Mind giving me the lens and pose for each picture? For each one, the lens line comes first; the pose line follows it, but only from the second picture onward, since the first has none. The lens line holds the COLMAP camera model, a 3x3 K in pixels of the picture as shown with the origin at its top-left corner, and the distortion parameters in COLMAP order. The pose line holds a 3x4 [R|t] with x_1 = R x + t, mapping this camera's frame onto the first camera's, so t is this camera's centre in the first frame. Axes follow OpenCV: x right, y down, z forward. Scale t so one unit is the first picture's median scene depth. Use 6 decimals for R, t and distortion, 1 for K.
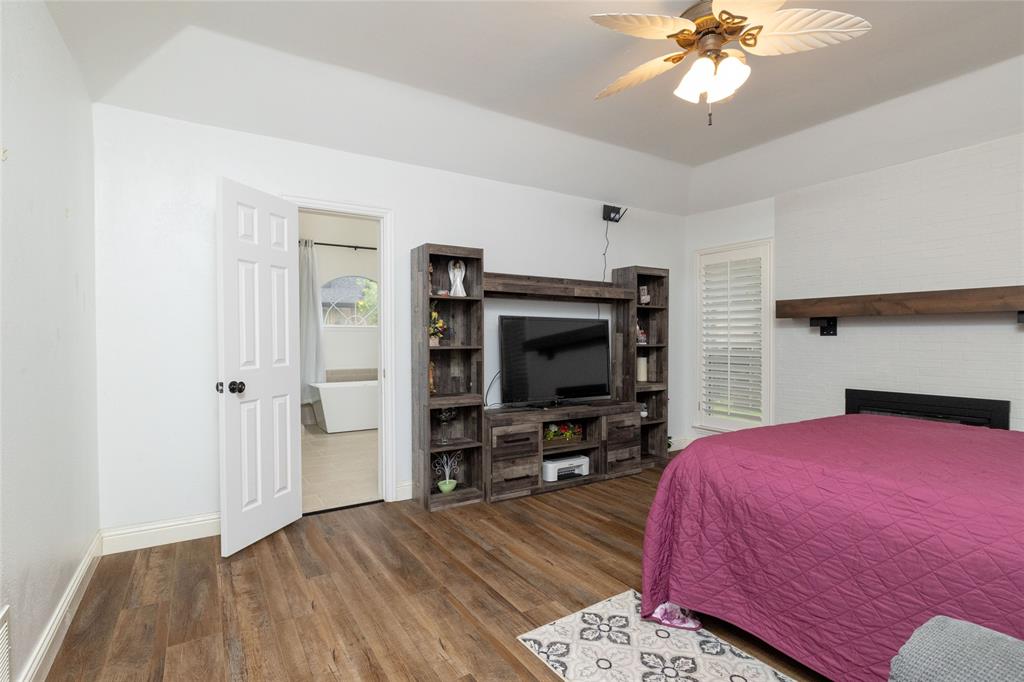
lens RADIAL K [[495.9, 0, 514.6], [0, 495.9, 341.5], [0, 0, 1]] dist [0.004792, -0.001040]
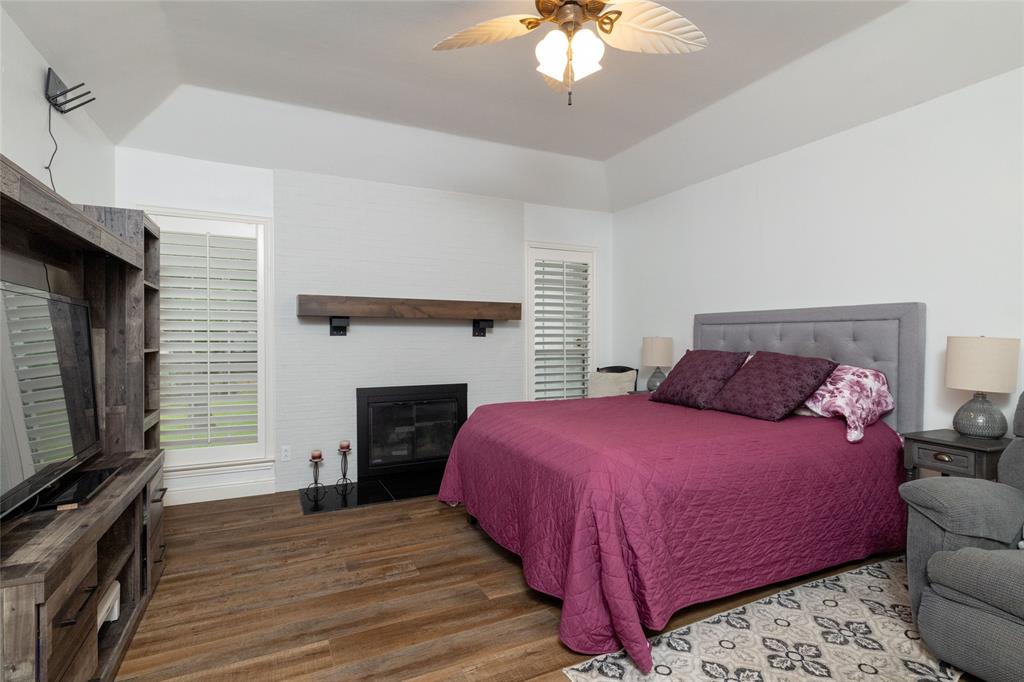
lens RADIAL K [[495.9, 0, 512.6], [0, 495.9, 340.6], [0, 0, 1]] dist [0.004792, -0.001040]
pose [[0.120360, -0.005104, 0.992717, -0.324332], [0.004796, 0.999978, 0.004560, -0.005474], [-0.992719, 0.004213, 0.120381, 0.605548]]
